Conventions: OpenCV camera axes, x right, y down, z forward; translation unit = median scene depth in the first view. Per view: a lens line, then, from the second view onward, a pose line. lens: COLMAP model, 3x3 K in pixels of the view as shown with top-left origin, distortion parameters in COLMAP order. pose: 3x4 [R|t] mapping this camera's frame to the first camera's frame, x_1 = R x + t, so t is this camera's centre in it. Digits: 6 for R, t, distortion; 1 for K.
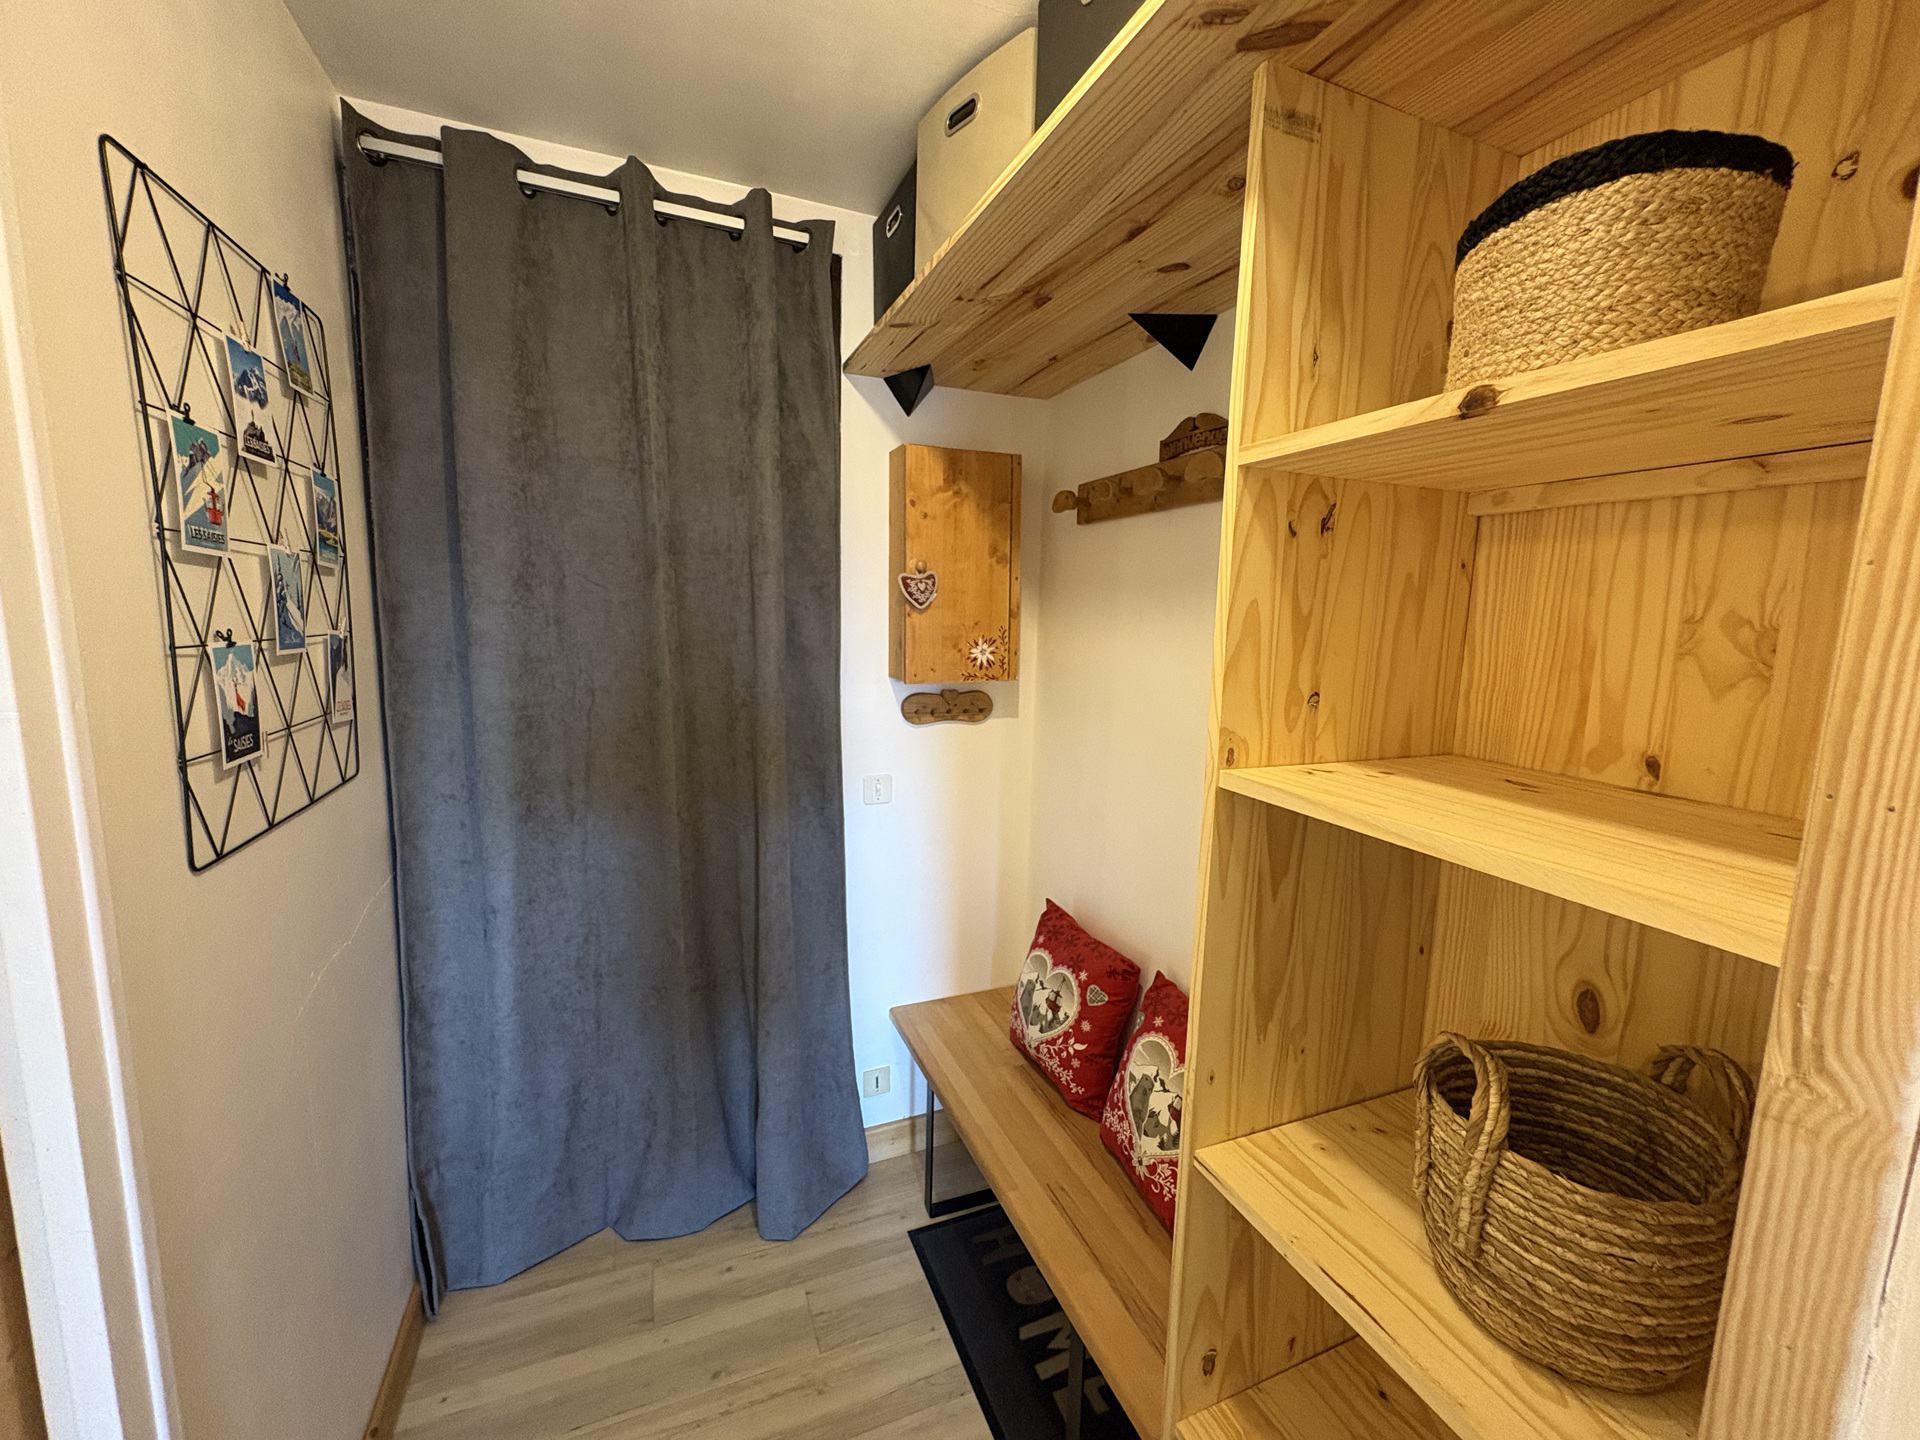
lens RADIAL K [[764.0, 0, 960.2], [0, 764.0, 712.7], [0, 0, 1]] dist [0.002640, -0.000377]
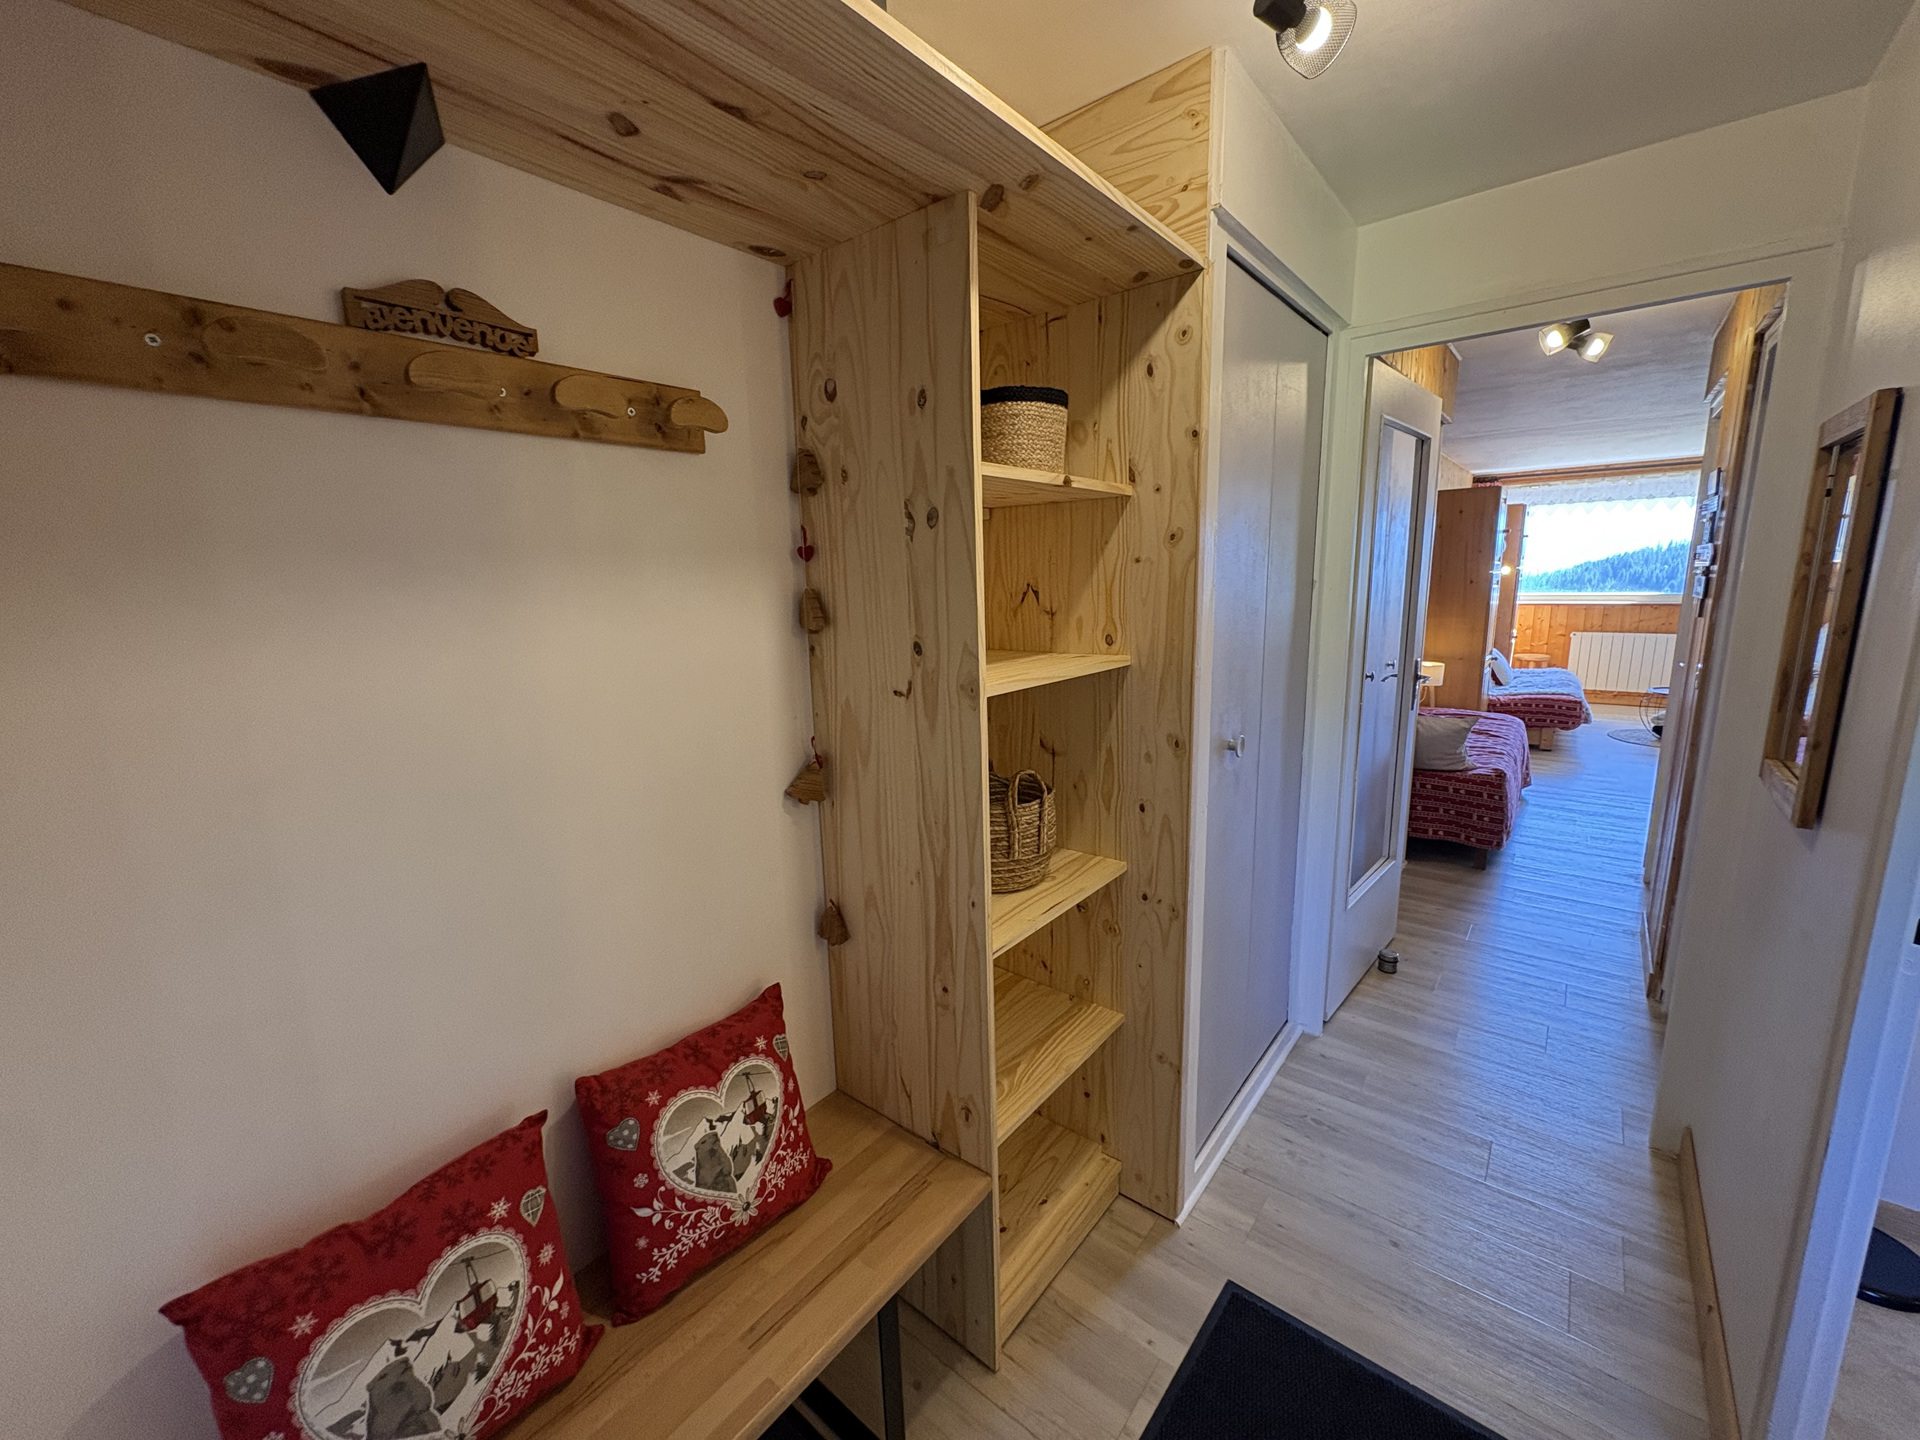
lens RADIAL K [[764.0, 0, 962.7], [0, 764.0, 719.8], [0, 0, 1]] dist [0.002640, -0.000377]
pose [[-0.478790, -0.177337, 0.859833, -0.460704], [0.131455, 0.953865, 0.269930, -0.134142], [-0.868032, 0.242269, -0.433389, 0.861519]]
